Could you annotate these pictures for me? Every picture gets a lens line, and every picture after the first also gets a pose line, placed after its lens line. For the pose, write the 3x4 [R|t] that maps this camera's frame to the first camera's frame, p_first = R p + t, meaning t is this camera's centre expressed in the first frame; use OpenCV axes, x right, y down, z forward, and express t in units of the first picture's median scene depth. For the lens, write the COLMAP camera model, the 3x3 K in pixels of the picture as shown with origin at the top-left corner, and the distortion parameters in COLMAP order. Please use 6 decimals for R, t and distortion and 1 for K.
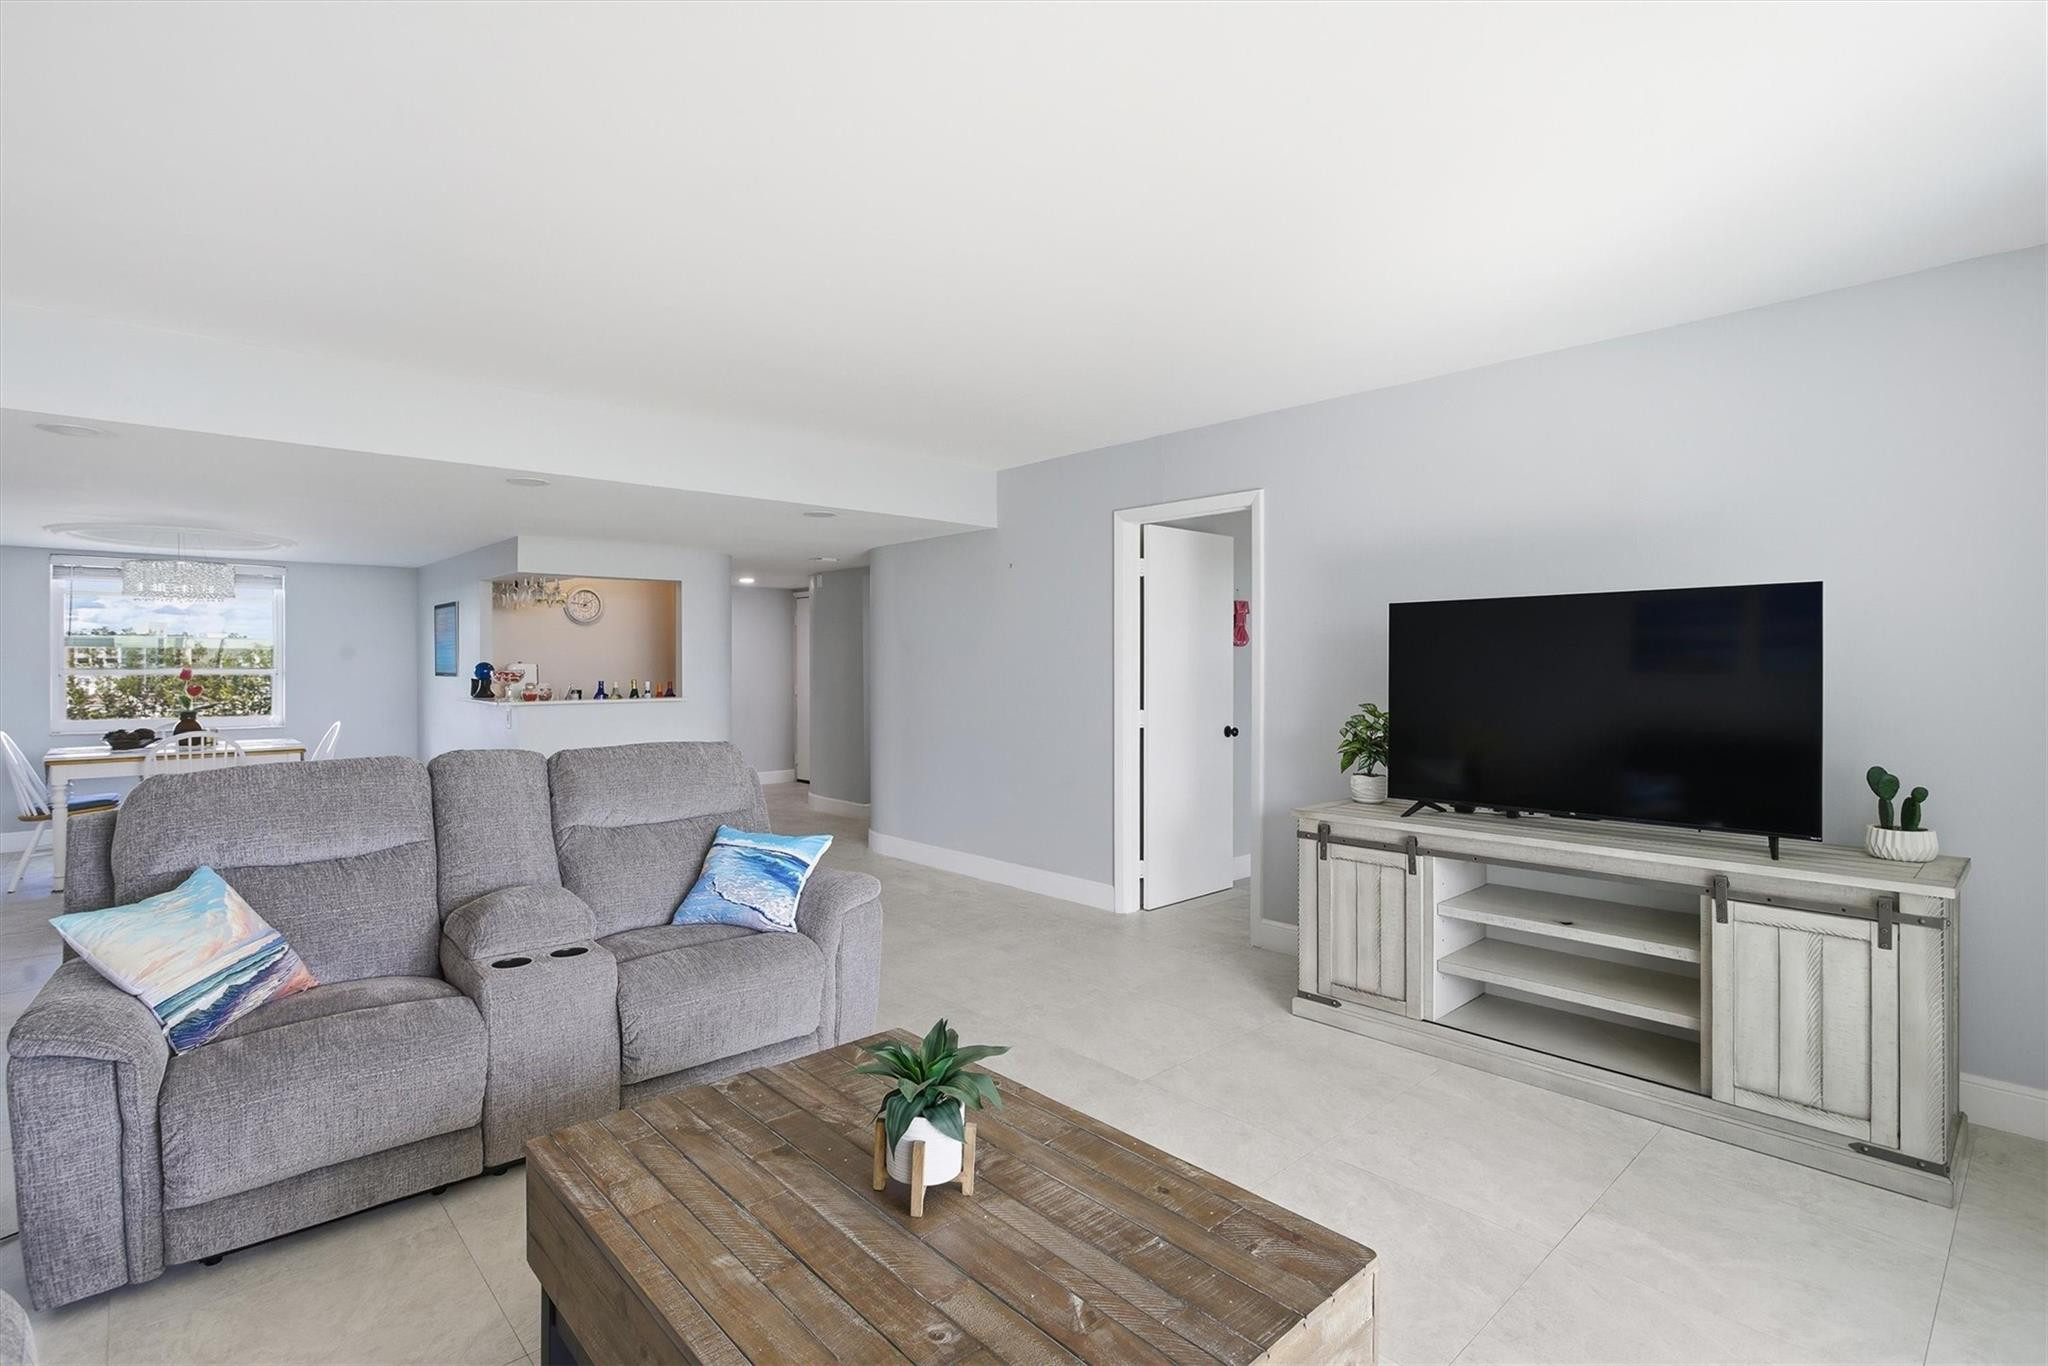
lens RADIAL K [[996.4, 0, 1021.0], [0, 996.4, 662.4], [0, 0, 1]] dist [-0.004089, -0.000964]
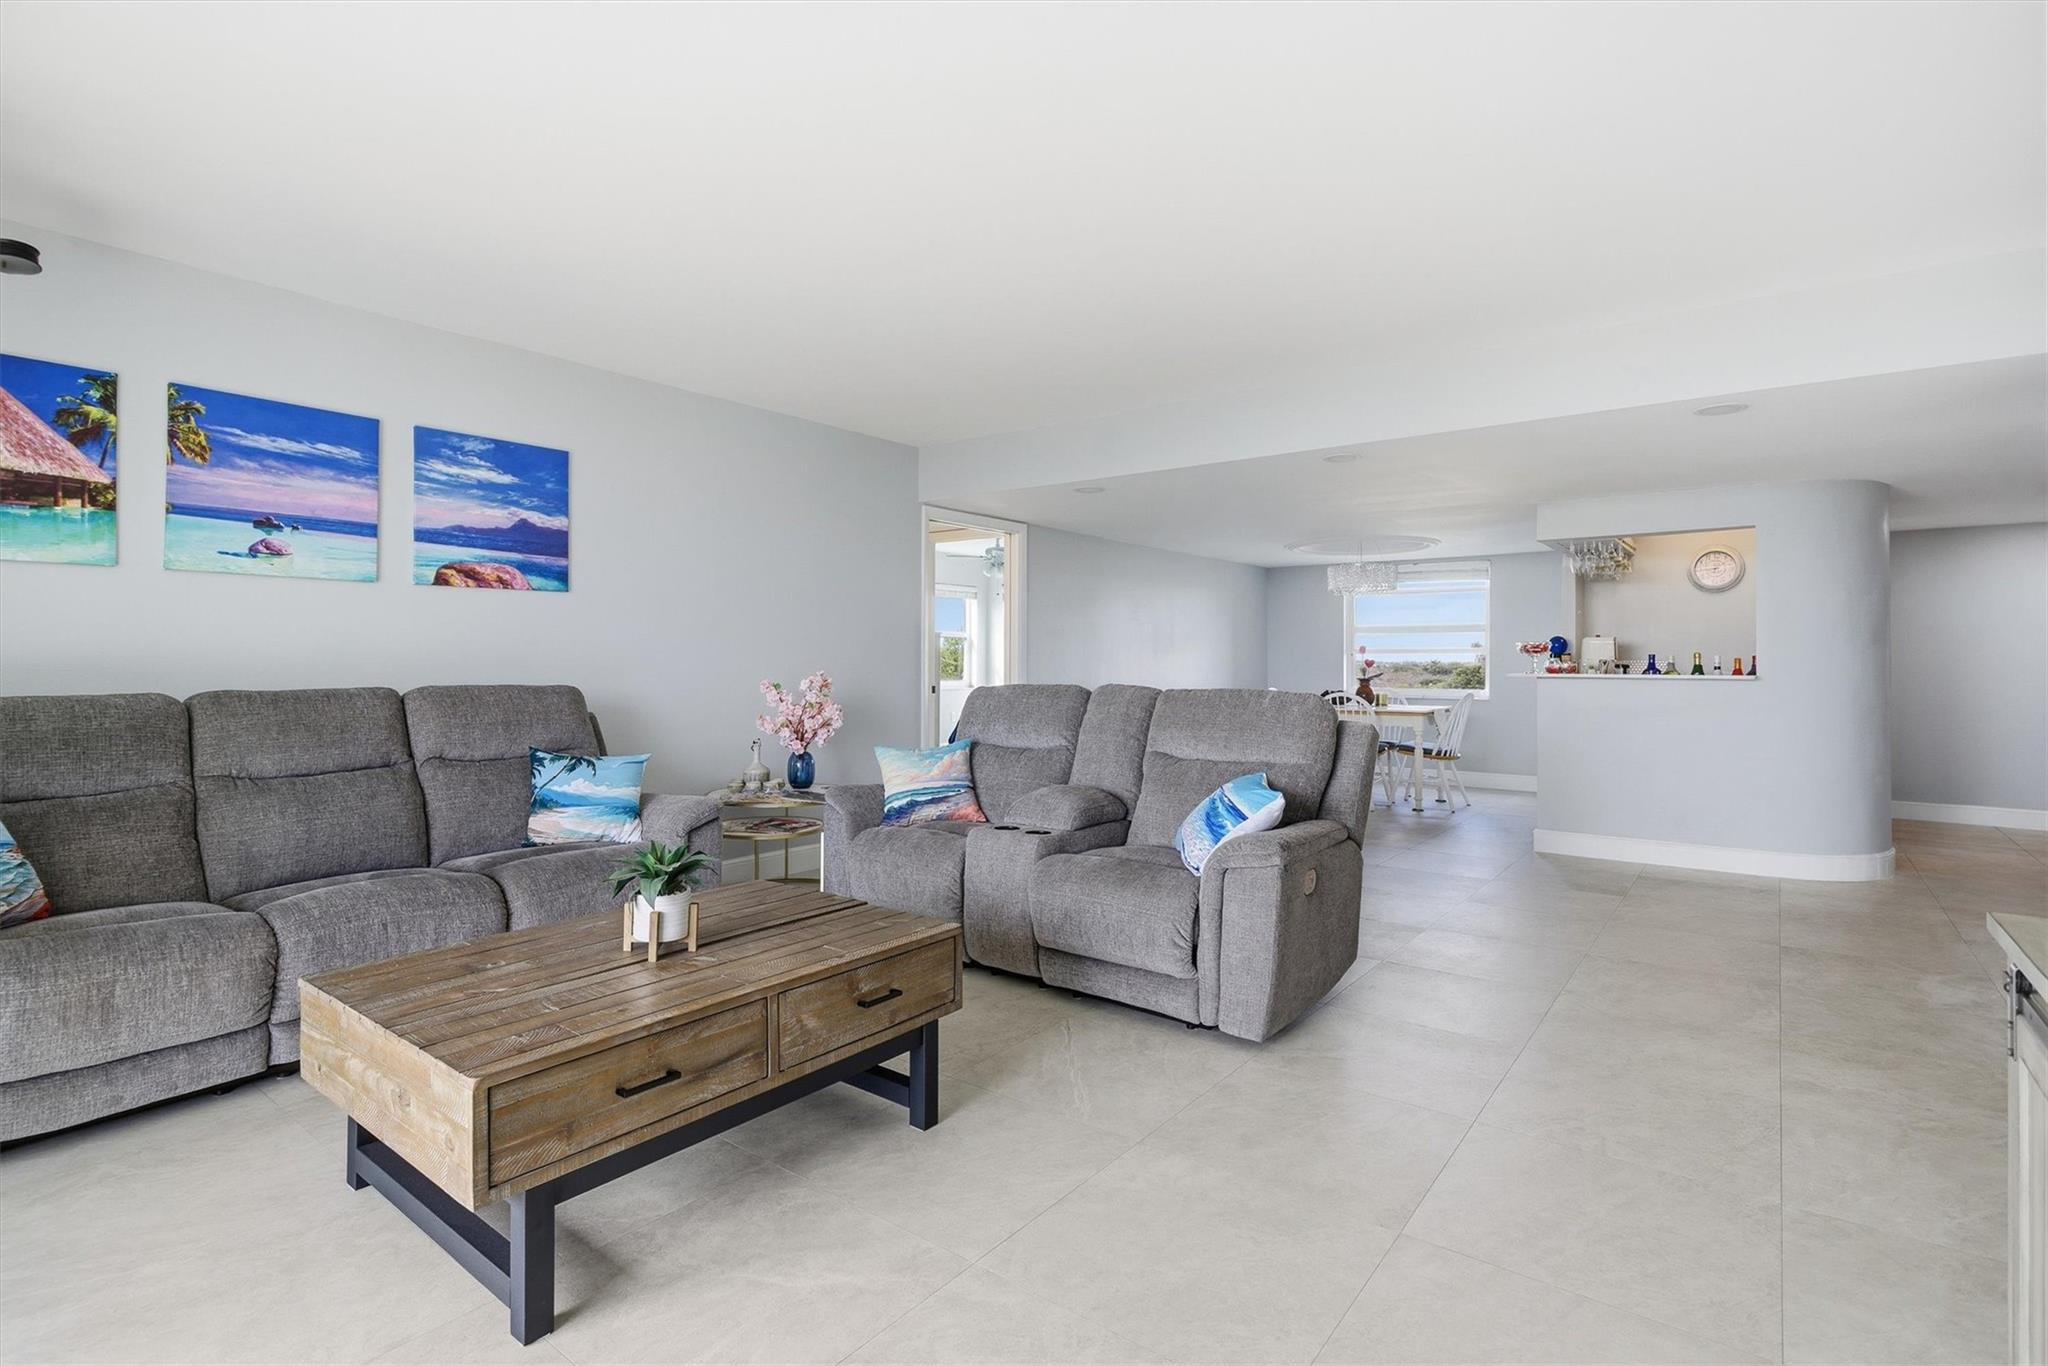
lens RADIAL K [[996.4, 0, 1021.0], [0, 996.4, 662.4], [0, 0, 1]] dist [-0.004089, -0.000964]
pose [[0.142446, -0.001657, -0.989801, 0.531337], [-0.002532, 0.999995, -0.002038, 0.043623], [0.989799, 0.002797, 0.142441, 0.496509]]
